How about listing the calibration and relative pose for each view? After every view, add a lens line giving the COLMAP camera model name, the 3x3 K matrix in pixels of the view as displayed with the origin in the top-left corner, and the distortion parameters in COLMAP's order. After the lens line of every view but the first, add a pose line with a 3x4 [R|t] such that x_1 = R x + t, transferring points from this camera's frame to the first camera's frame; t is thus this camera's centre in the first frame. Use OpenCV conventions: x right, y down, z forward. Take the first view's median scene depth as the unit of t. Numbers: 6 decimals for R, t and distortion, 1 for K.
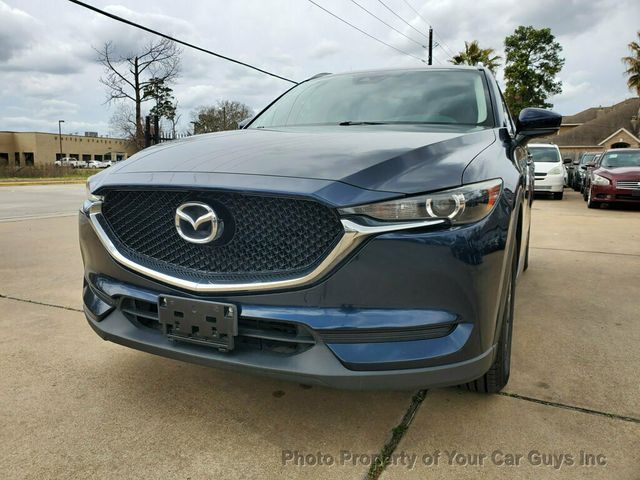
lens RADIAL K [[503.1, 0, 315.8], [0, 503.1, 234.9], [0, 0, 1]] dist [0.007734, 0.021582]
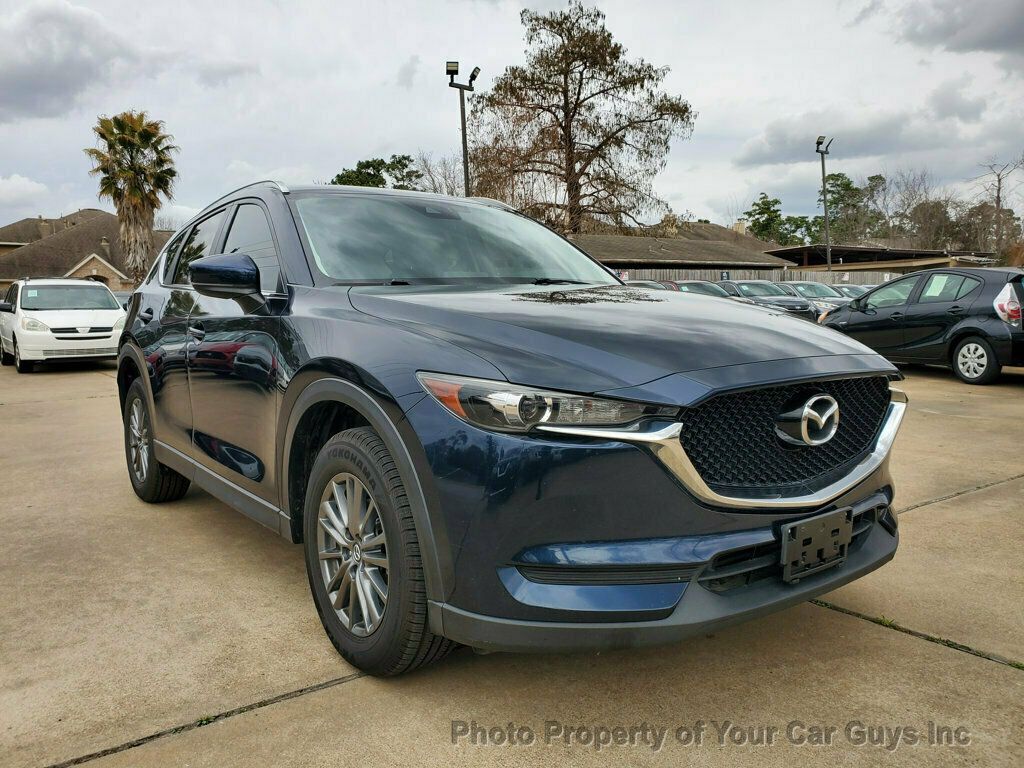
lens RADIAL K [[805.0, 0, 507.1], [0, 805.0, 384.0], [0, 0, 1]] dist [0.007734, 0.021582]
pose [[0.483979, -0.109061, 0.868257, -1.597539], [0.146524, 0.988295, 0.042464, -0.208948], [-0.862726, 0.106669, 0.494294, 0.787479]]
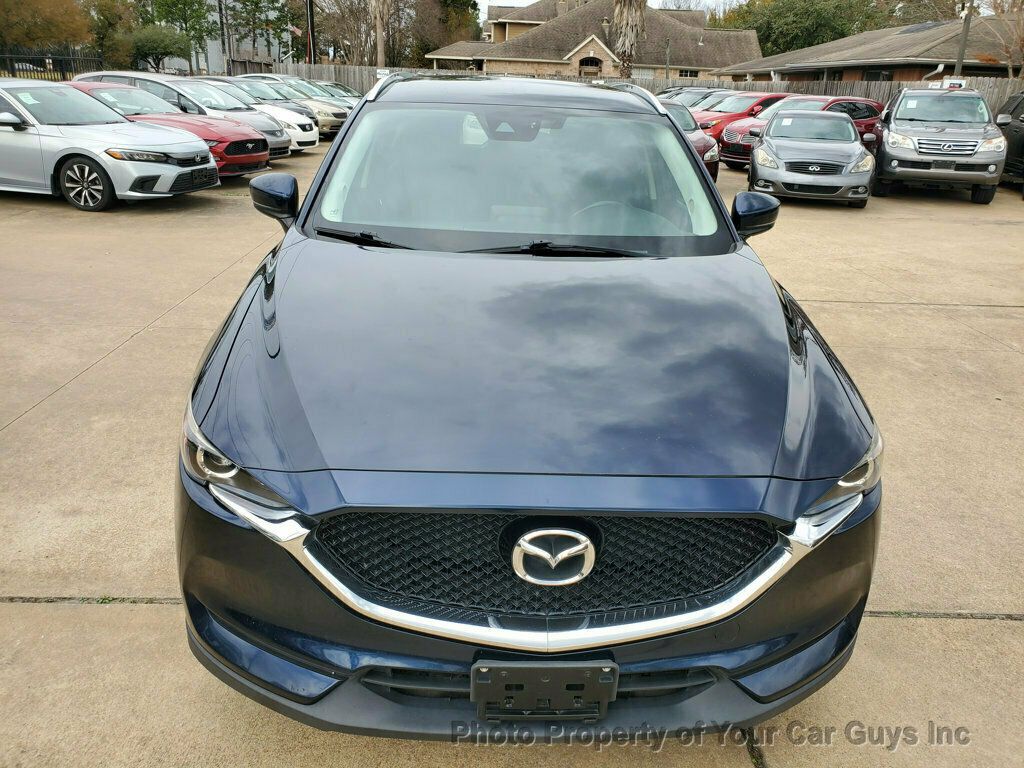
lens RADIAL K [[805.0, 0, 521.3], [0, 805.0, 378.7], [0, 0, 1]] dist [0.007734, 0.021582]
pose [[0.886318, -0.138216, 0.441969, -0.682685], [0.033782, 0.971174, 0.235966, -0.475428], [-0.461843, -0.194210, 0.865438, 0.199222]]
